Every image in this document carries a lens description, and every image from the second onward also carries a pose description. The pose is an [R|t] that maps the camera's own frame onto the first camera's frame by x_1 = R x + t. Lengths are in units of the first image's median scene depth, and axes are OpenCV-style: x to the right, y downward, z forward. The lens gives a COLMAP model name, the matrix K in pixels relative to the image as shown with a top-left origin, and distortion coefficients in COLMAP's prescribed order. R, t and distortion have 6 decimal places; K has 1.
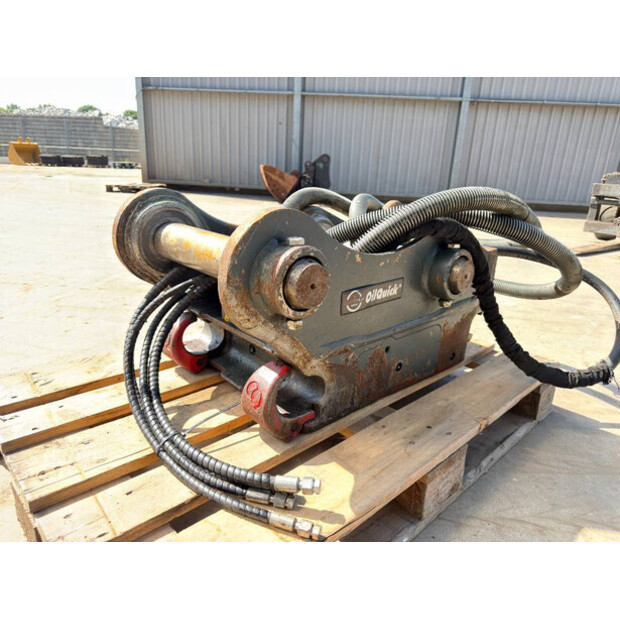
lens RADIAL K [[444.6, 0, 304.6], [0, 444.6, 310.8], [0, 0, 1]] dist [0.003981, -0.012597]
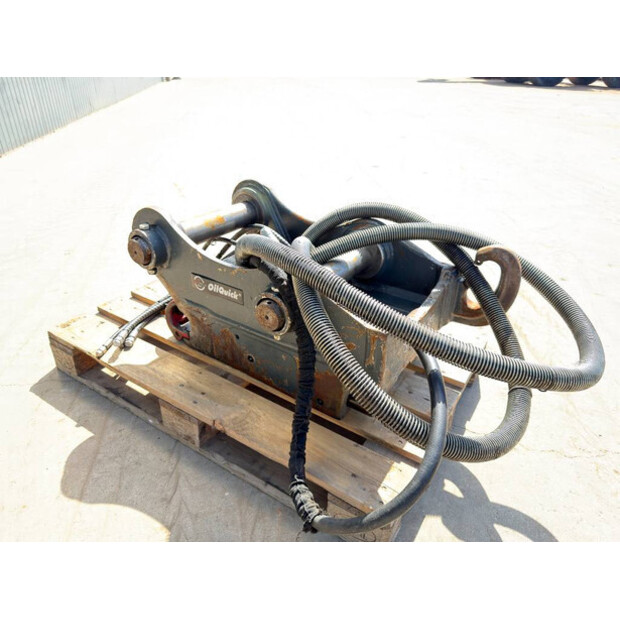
lens RADIAL K [[444.6, 0, 310.5], [0, 444.6, 311.9], [0, 0, 1]] dist [0.003981, -0.012597]
pose [[0.214537, 0.457124, -0.863140, 1.427597], [-0.278827, 0.875606, 0.394422, -0.590303], [0.936071, 0.156049, 0.315309, 0.857006]]
